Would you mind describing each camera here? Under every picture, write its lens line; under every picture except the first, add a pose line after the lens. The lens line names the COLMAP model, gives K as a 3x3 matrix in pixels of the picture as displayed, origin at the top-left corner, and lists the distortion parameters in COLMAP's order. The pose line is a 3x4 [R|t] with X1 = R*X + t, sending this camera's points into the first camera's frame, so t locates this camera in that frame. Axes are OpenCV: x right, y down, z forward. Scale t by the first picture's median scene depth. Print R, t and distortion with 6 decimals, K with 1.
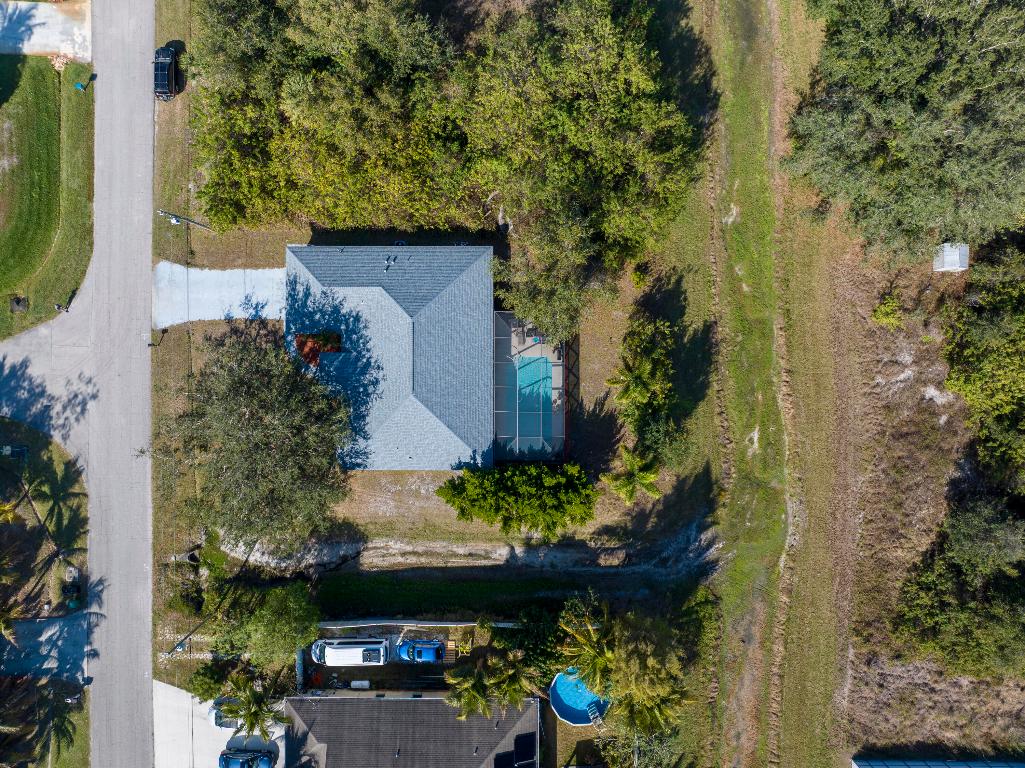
lens RADIAL K [[711.6, 0, 512.5], [0, 711.6, 384.0], [0, 0, 1]] dist [-0.041290, -0.001010]
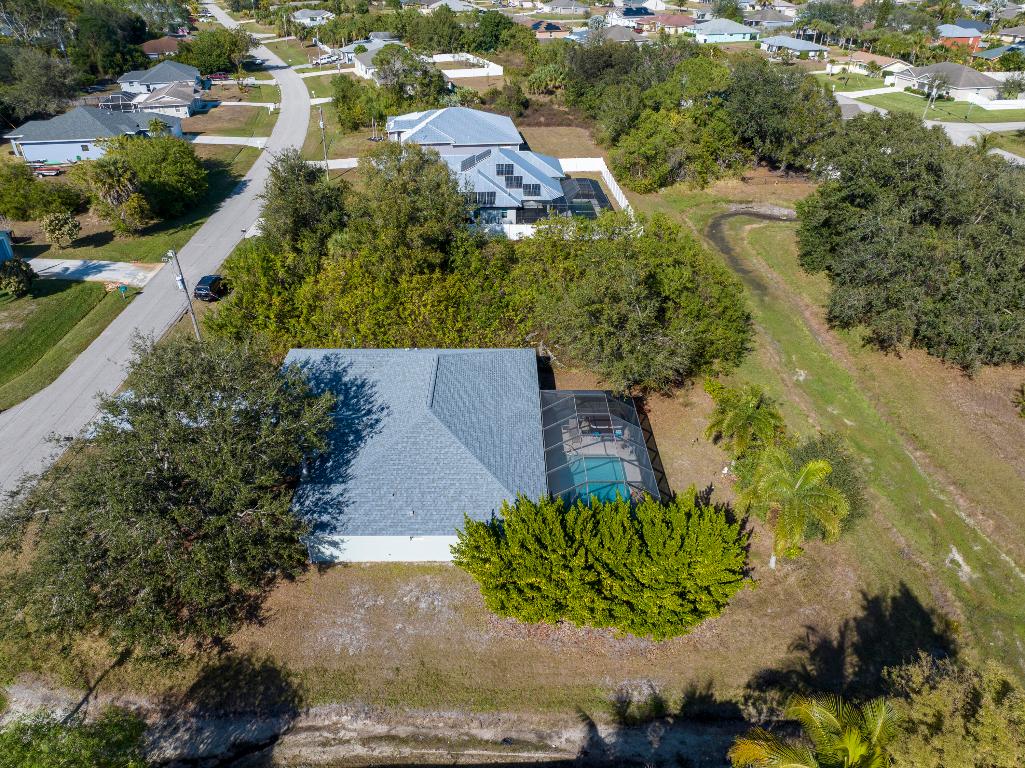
lens RADIAL K [[711.6, 0, 512.5], [0, 711.6, 384.0], [0, 0, 1]] dist [-0.041290, -0.001010]
pose [[0.999848, 0.004646, 0.016790, -0.066650], [0.011517, 0.546832, -0.837163, 0.523990], [-0.013071, 0.837230, 0.546695, 0.553365]]
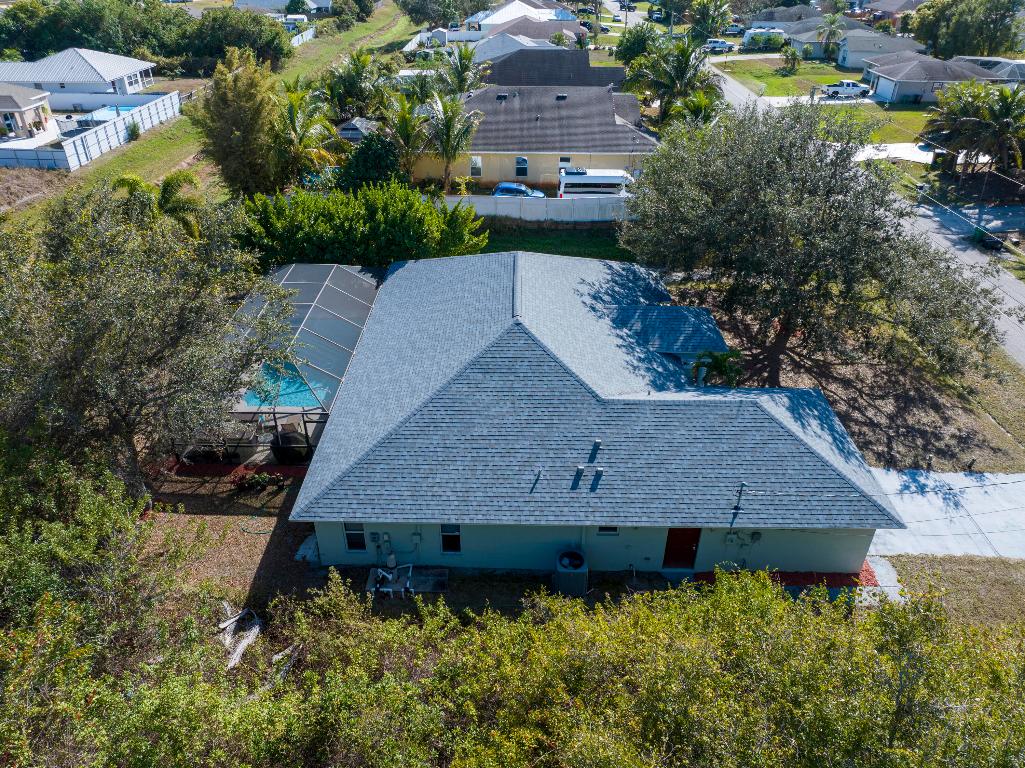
lens RADIAL K [[711.6, 0, 512.5], [0, 711.6, 384.0], [0, 0, 1]] dist [-0.041290, -0.001010]
pose [[-0.999819, -0.004398, 0.018488, -0.134666], [0.017989, -0.532727, 0.846096, -0.426343], [0.006128, 0.846275, 0.532710, 0.738513]]
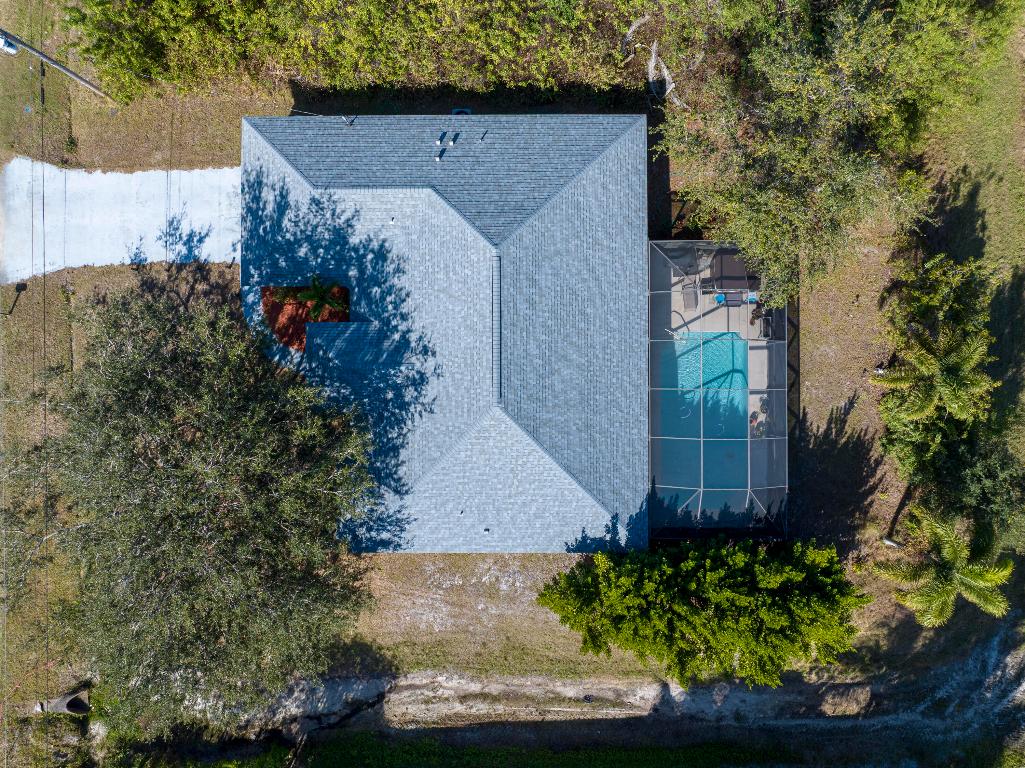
lens RADIAL K [[715.6, 0, 512.5], [0, 715.6, 384.0], [0, 0, 1]] dist [-0.036286, -0.004031]
pose [[0.999996, -0.002382, 0.001725, -0.120998], [0.002388, 0.999990, -0.003778, 0.001933], [-0.001716, 0.003782, 0.999991, 0.470469]]
